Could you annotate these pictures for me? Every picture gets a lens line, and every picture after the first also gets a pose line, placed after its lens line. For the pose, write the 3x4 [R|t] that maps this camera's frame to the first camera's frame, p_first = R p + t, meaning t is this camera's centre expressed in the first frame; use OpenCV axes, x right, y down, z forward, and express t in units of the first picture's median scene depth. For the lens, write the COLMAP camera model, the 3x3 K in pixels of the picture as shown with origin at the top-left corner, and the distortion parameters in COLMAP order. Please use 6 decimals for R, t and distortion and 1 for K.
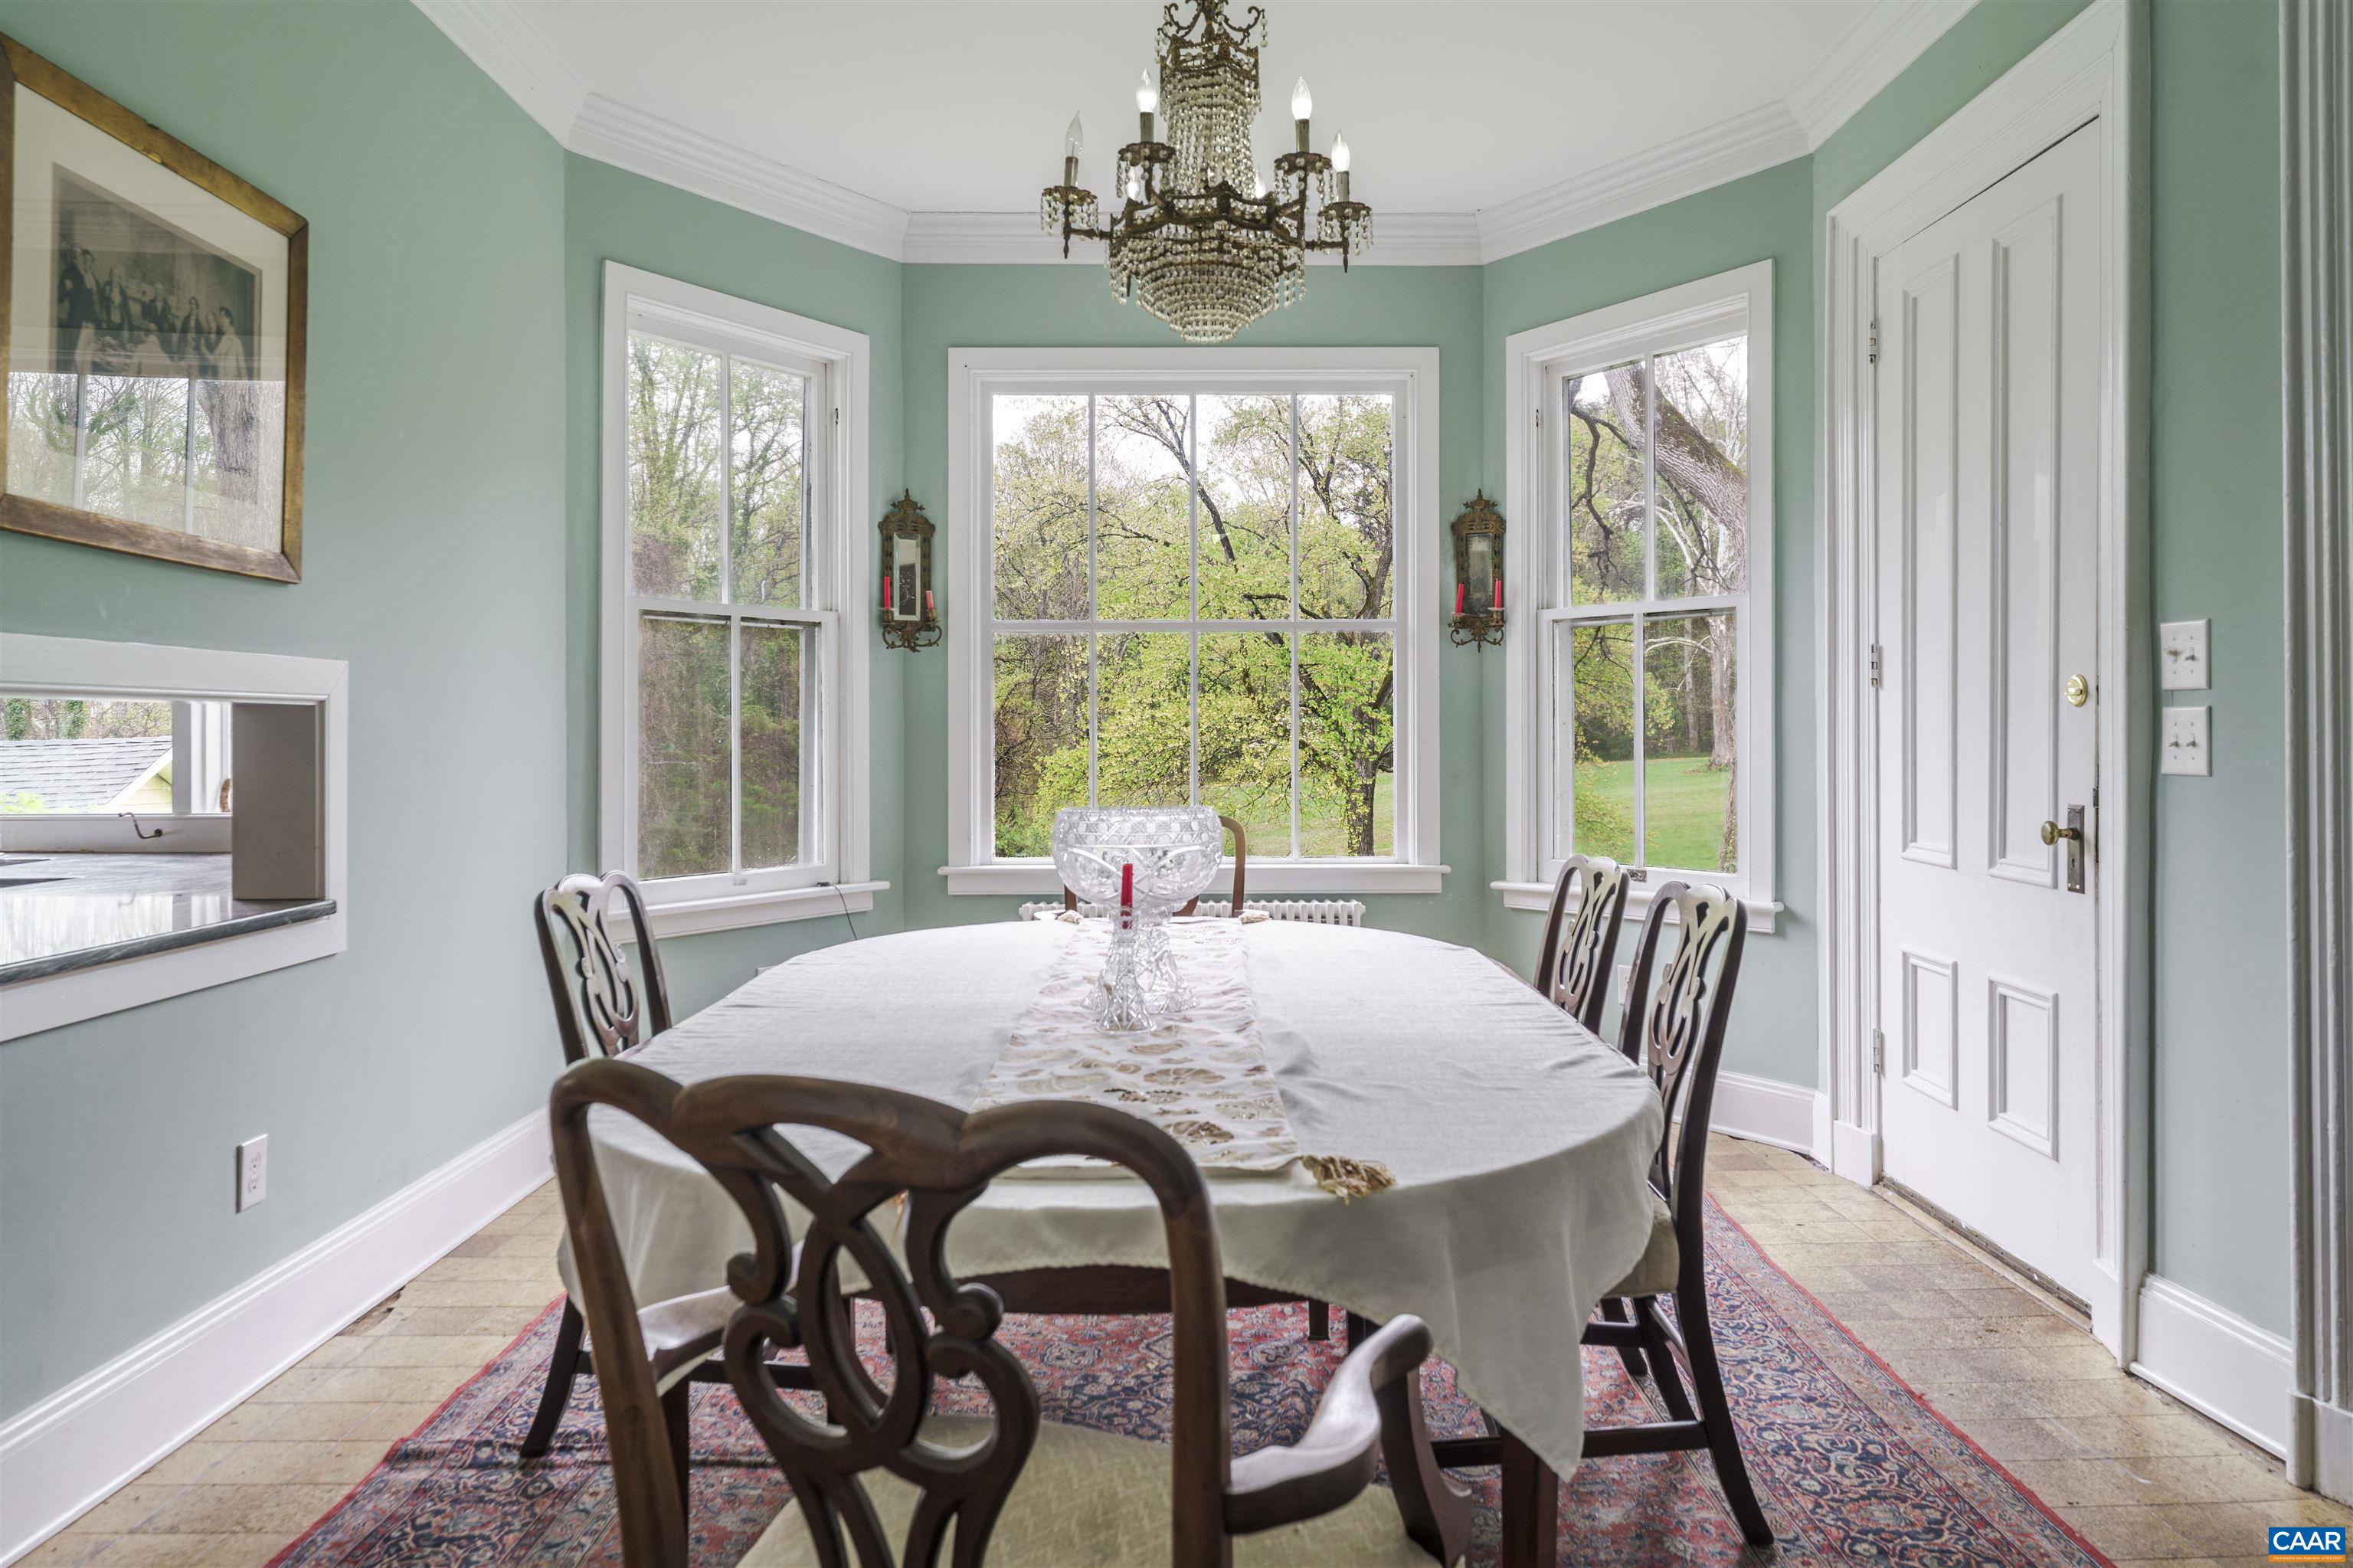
lens RADIAL K [[1533.7, 0, 1174.6], [0, 1533.7, 721.3], [0, 0, 1]] dist [-0.007014, -0.005970]
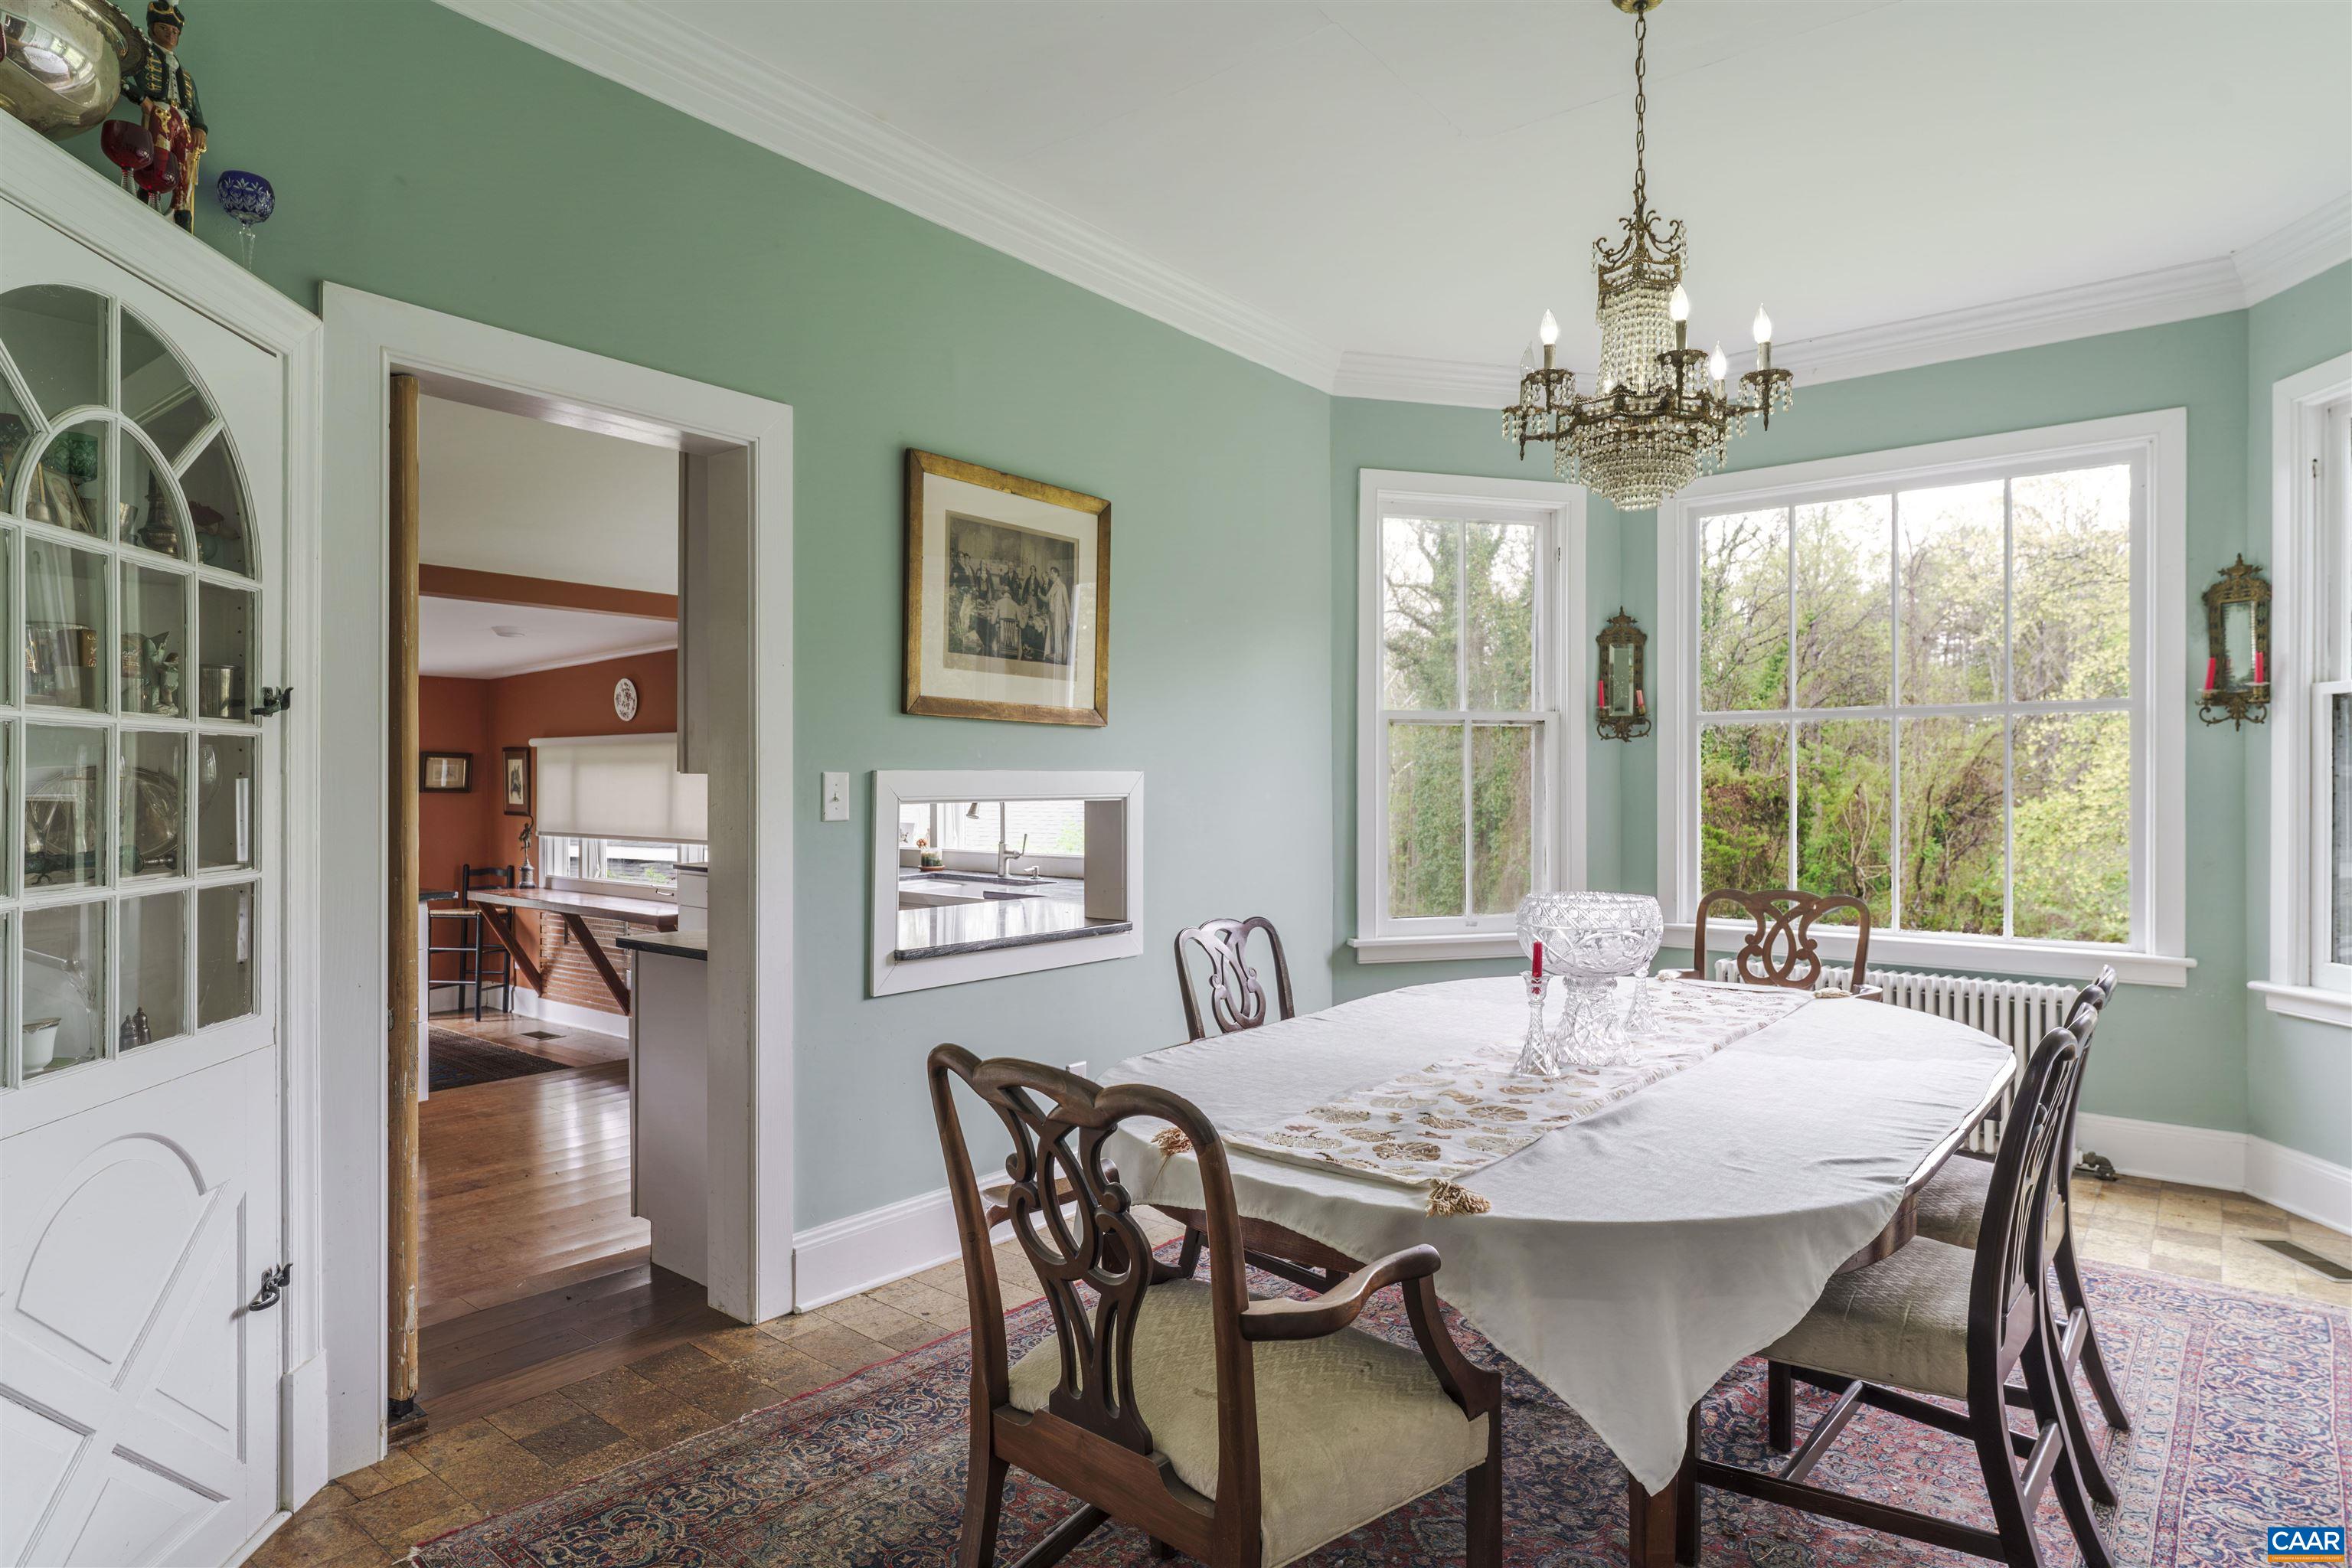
lens RADIAL K [[1303.6, 0, 1177.1], [0, 1303.6, 785.8], [0, 0, 1]] dist [0.001128, -0.000372]
pose [[0.768700, 0.004362, -0.639594, 0.273110], [0.004135, 0.999922, 0.011789, -0.031046], [0.639596, -0.011707, 0.768622, -0.015018]]
